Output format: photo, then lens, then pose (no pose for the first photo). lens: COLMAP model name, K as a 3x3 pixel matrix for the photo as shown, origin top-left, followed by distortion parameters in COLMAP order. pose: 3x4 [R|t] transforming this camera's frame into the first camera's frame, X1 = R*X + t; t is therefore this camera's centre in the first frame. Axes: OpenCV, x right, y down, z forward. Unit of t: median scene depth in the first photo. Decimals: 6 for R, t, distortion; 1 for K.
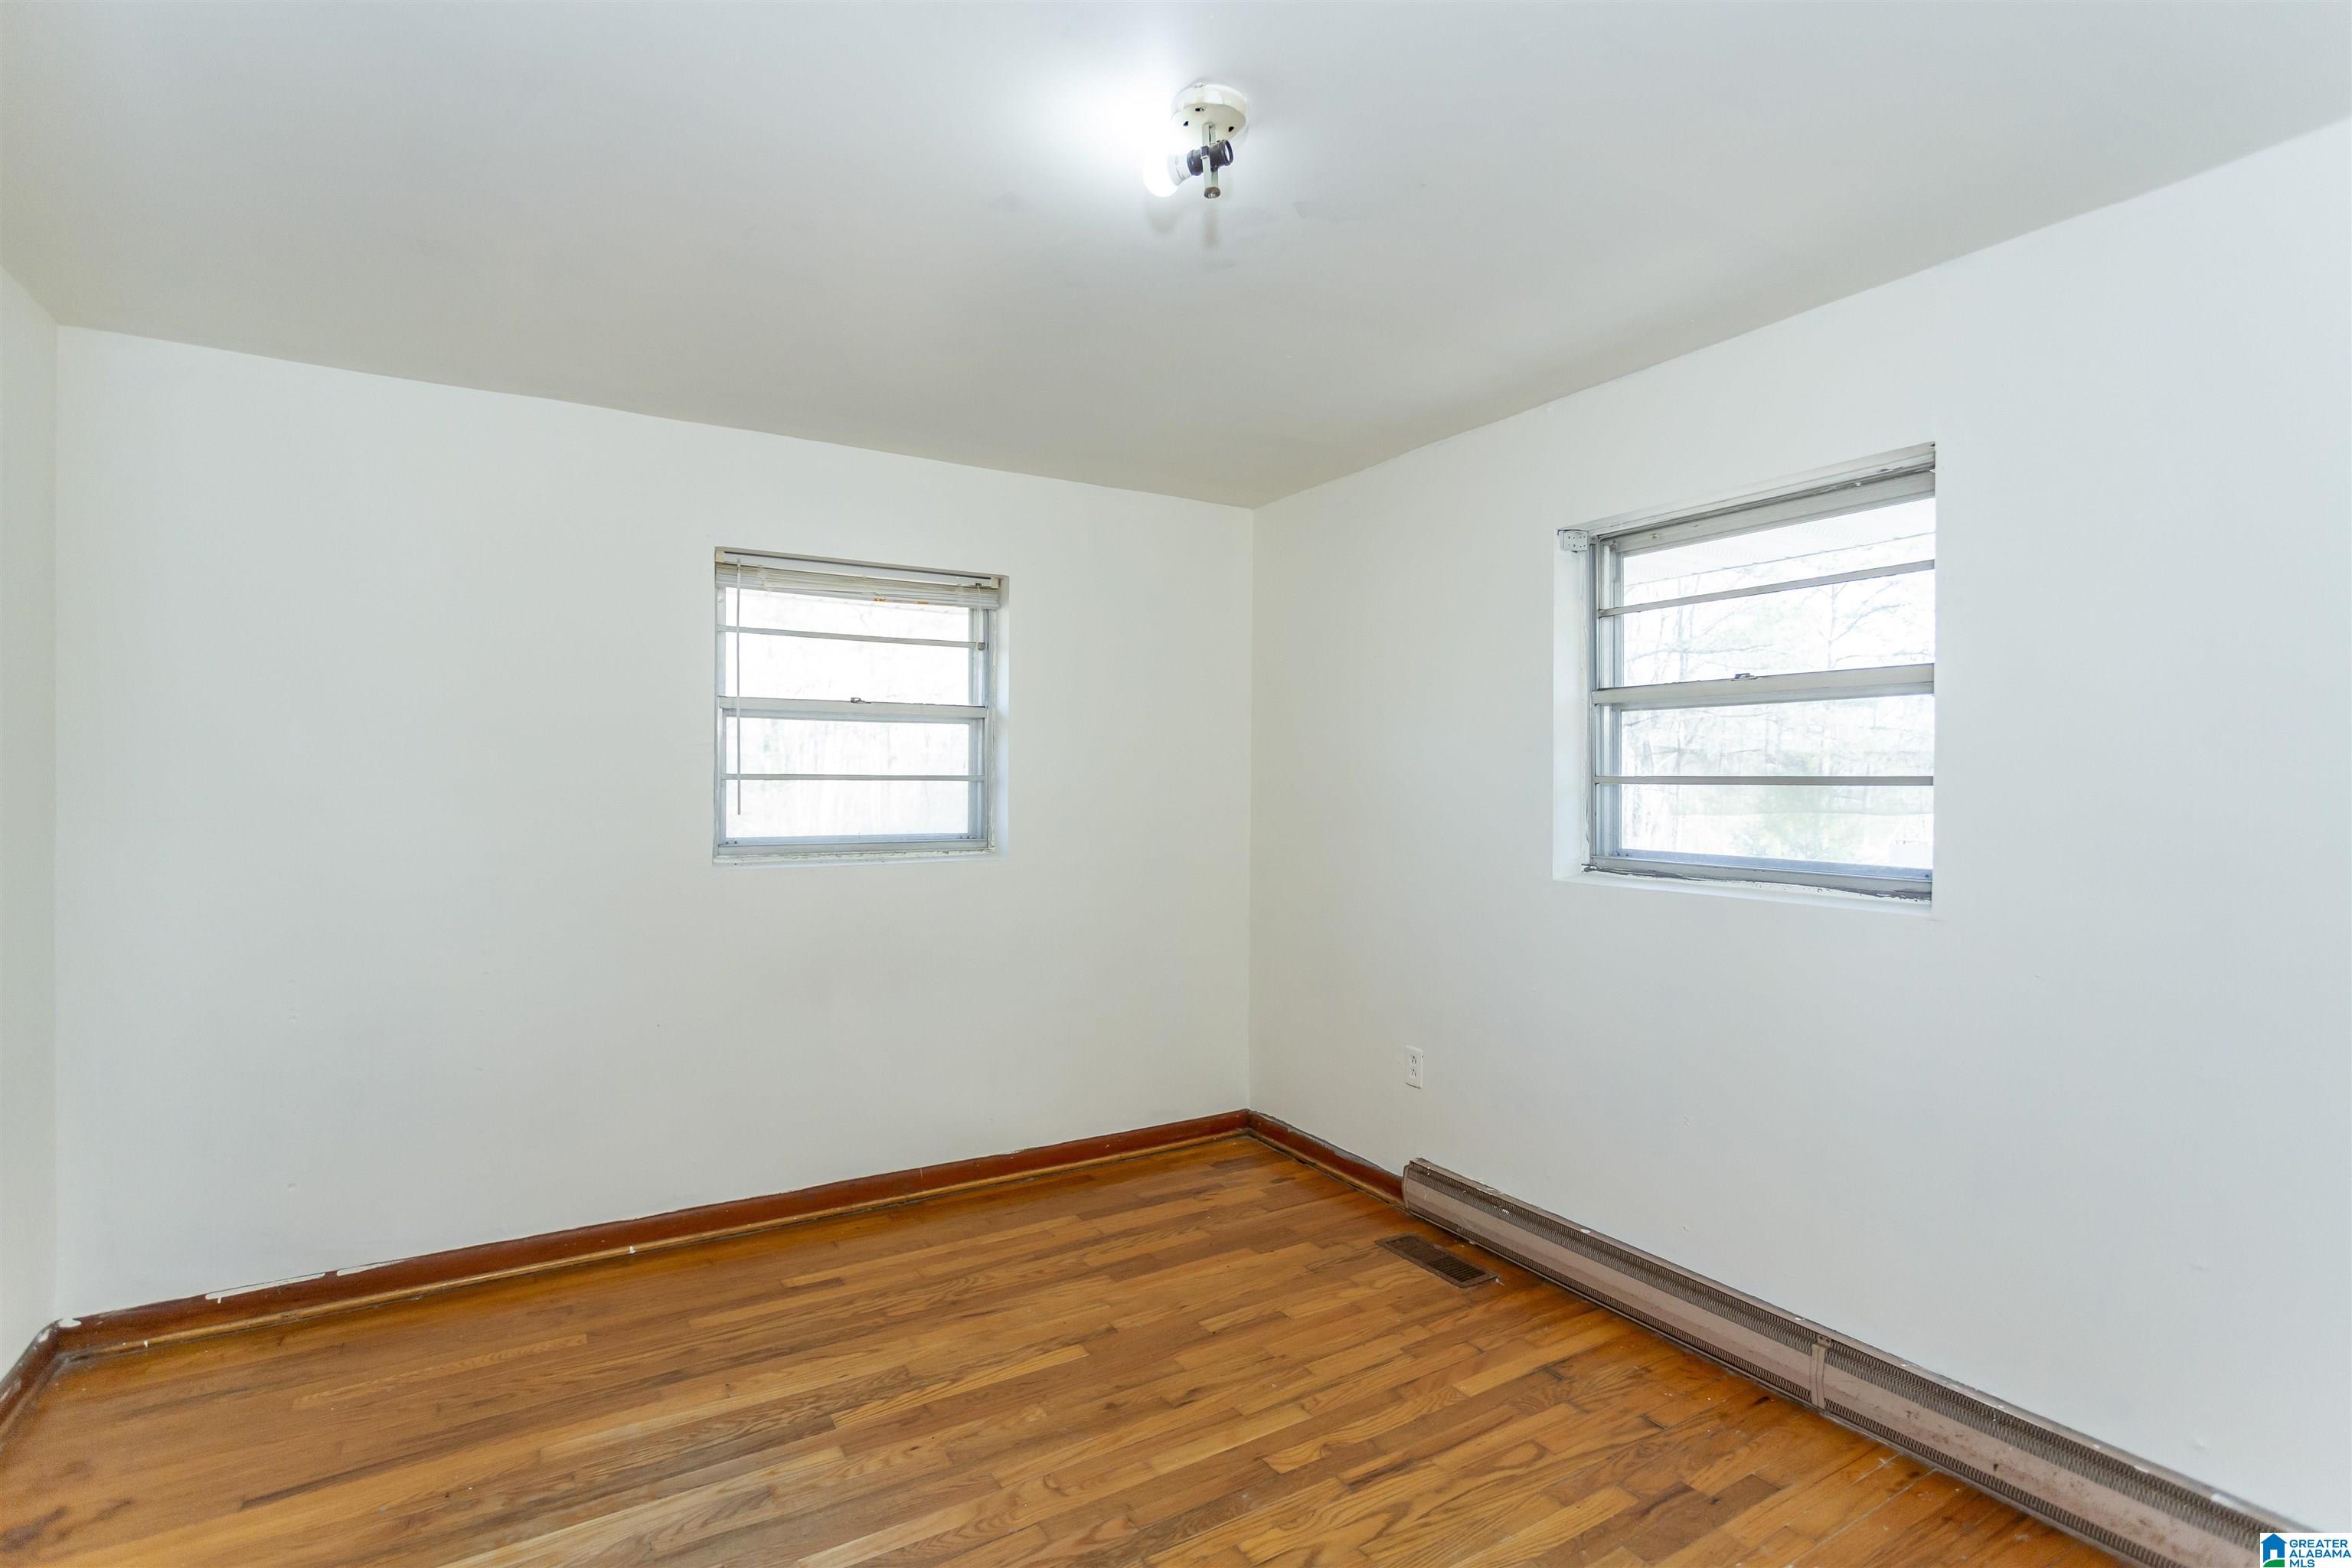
lens RADIAL K [[1097.7, 0, 1181.6], [0, 1097.7, 779.3], [0, 0, 1]] dist [0.001889, 0.000960]
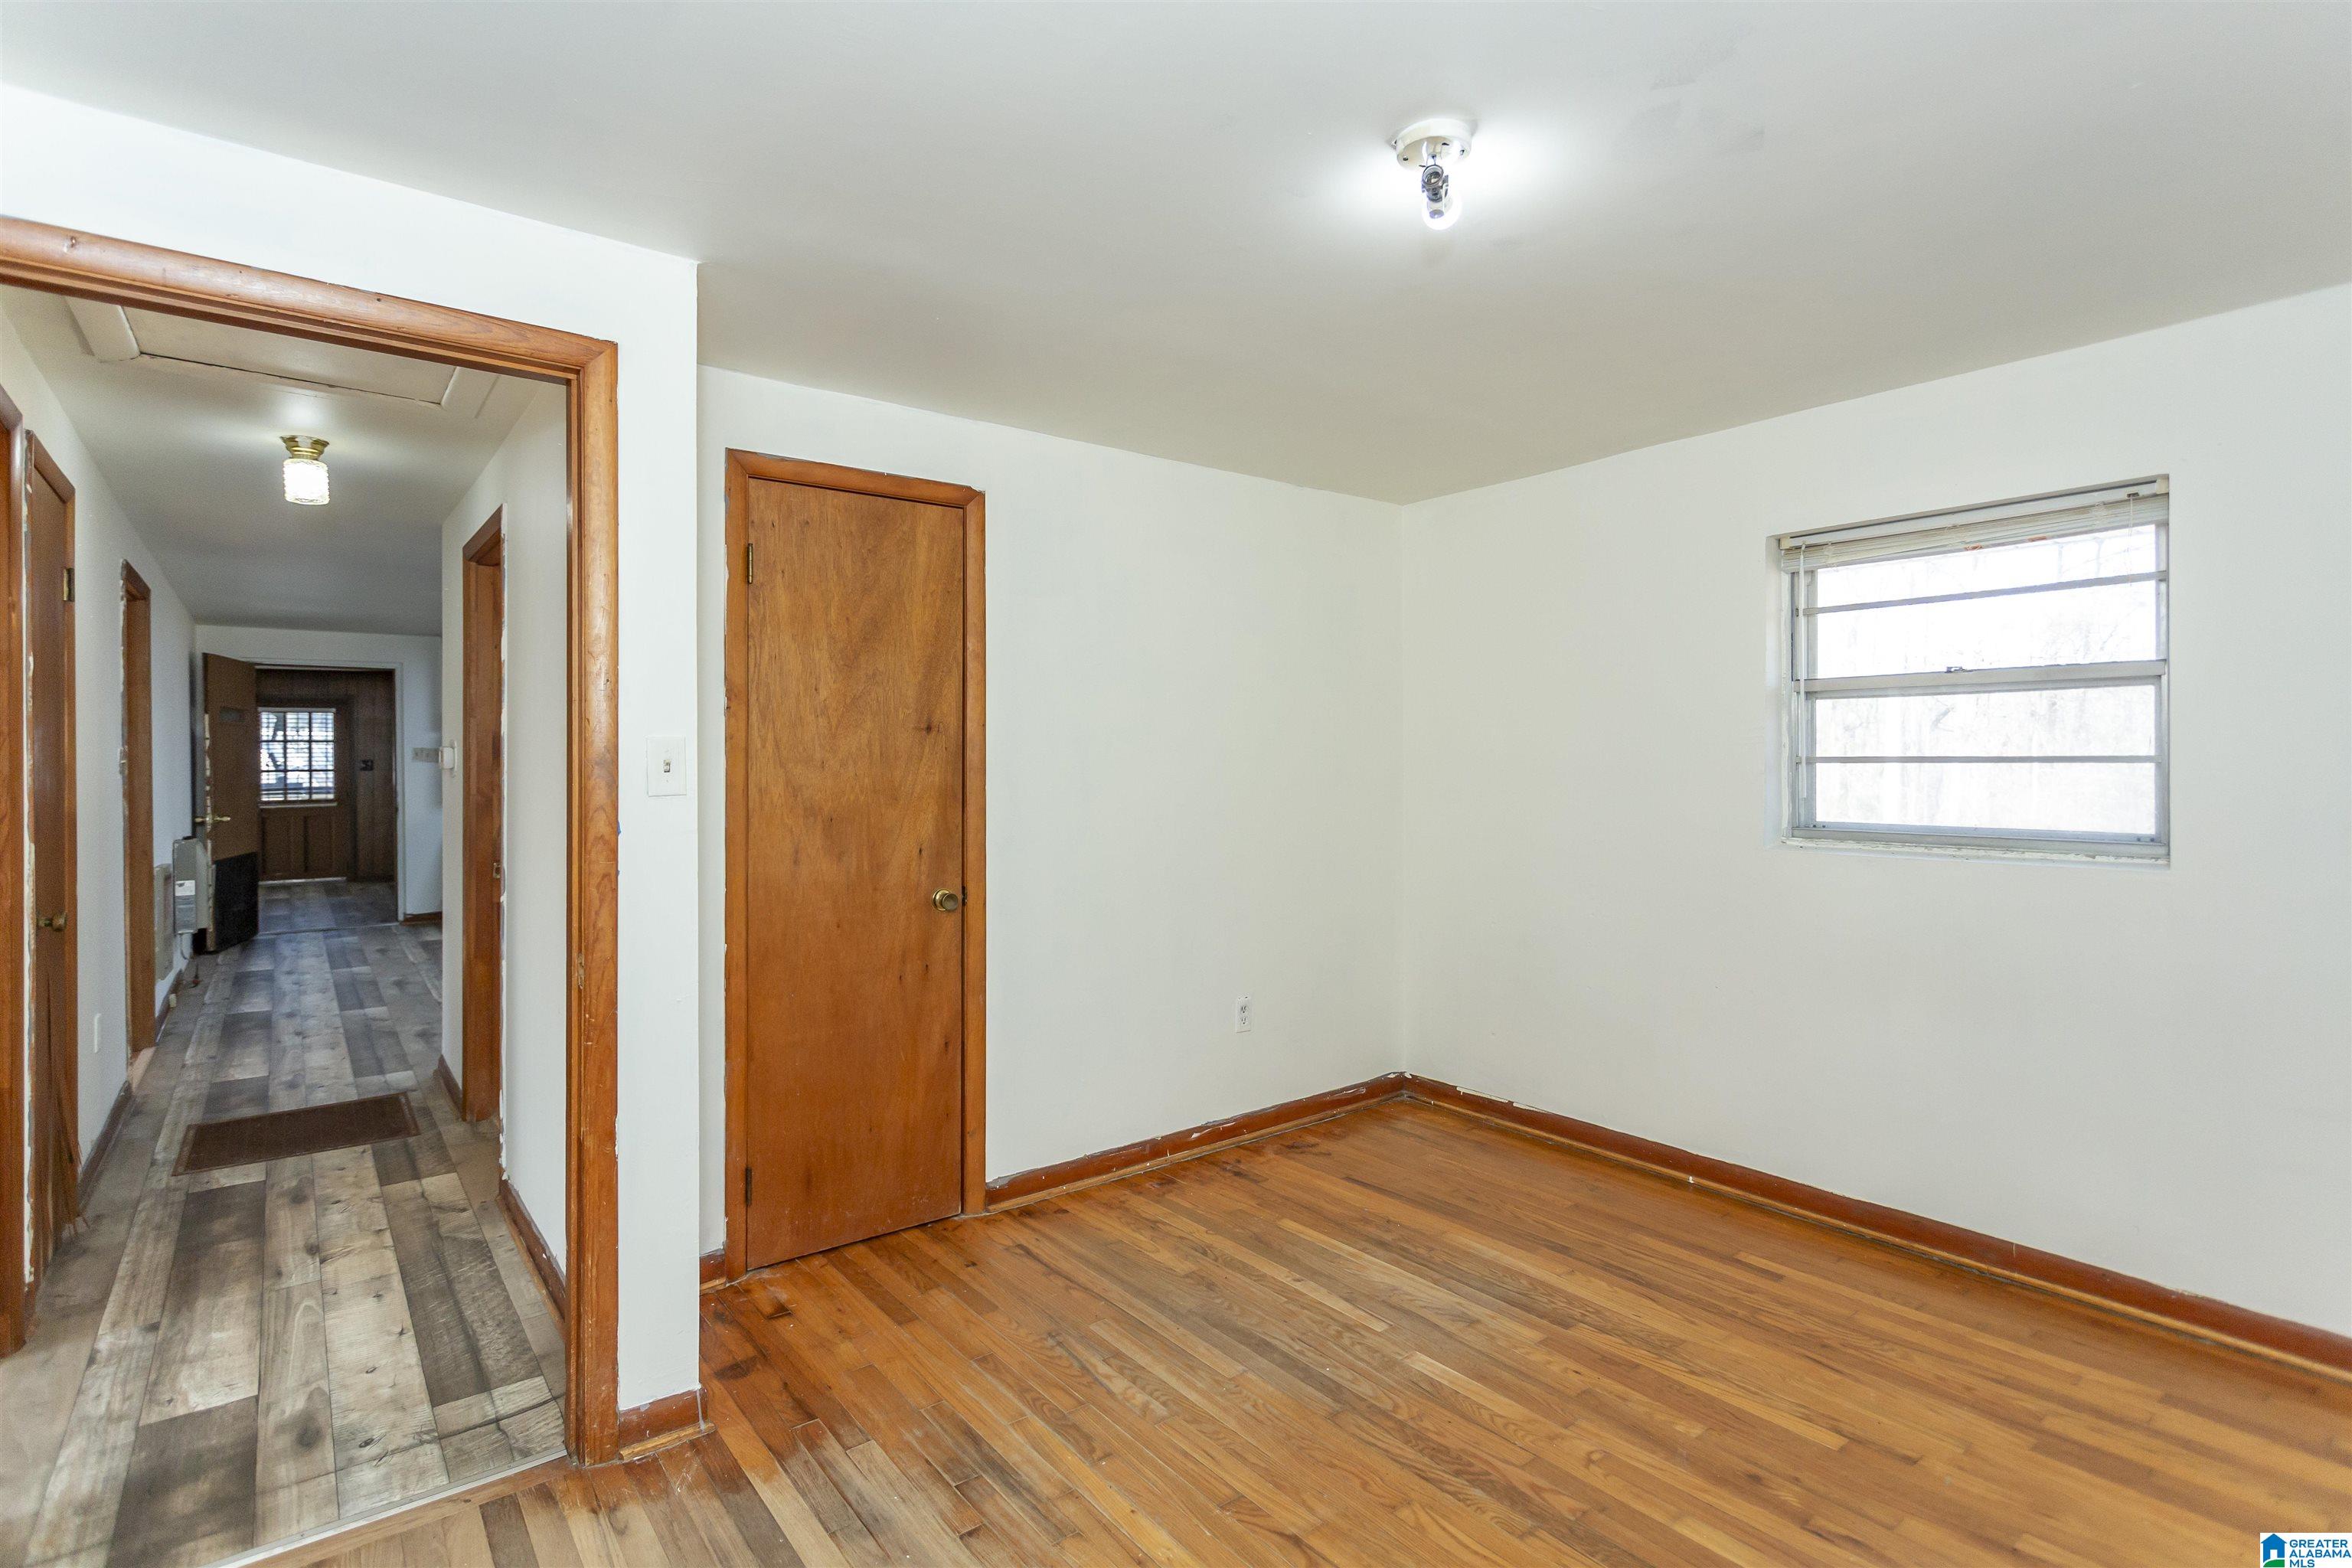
lens RADIAL K [[1134.7, 0, 1170.3], [0, 1134.7, 766.5], [0, 0, 1]] dist [-0.000841, 0.001244]
pose [[0.124016, -0.000308, -0.992280, 0.626526], [0.003297, 0.999995, 0.000101, 0.002193], [0.992275, -0.003284, 0.124016, 0.346329]]
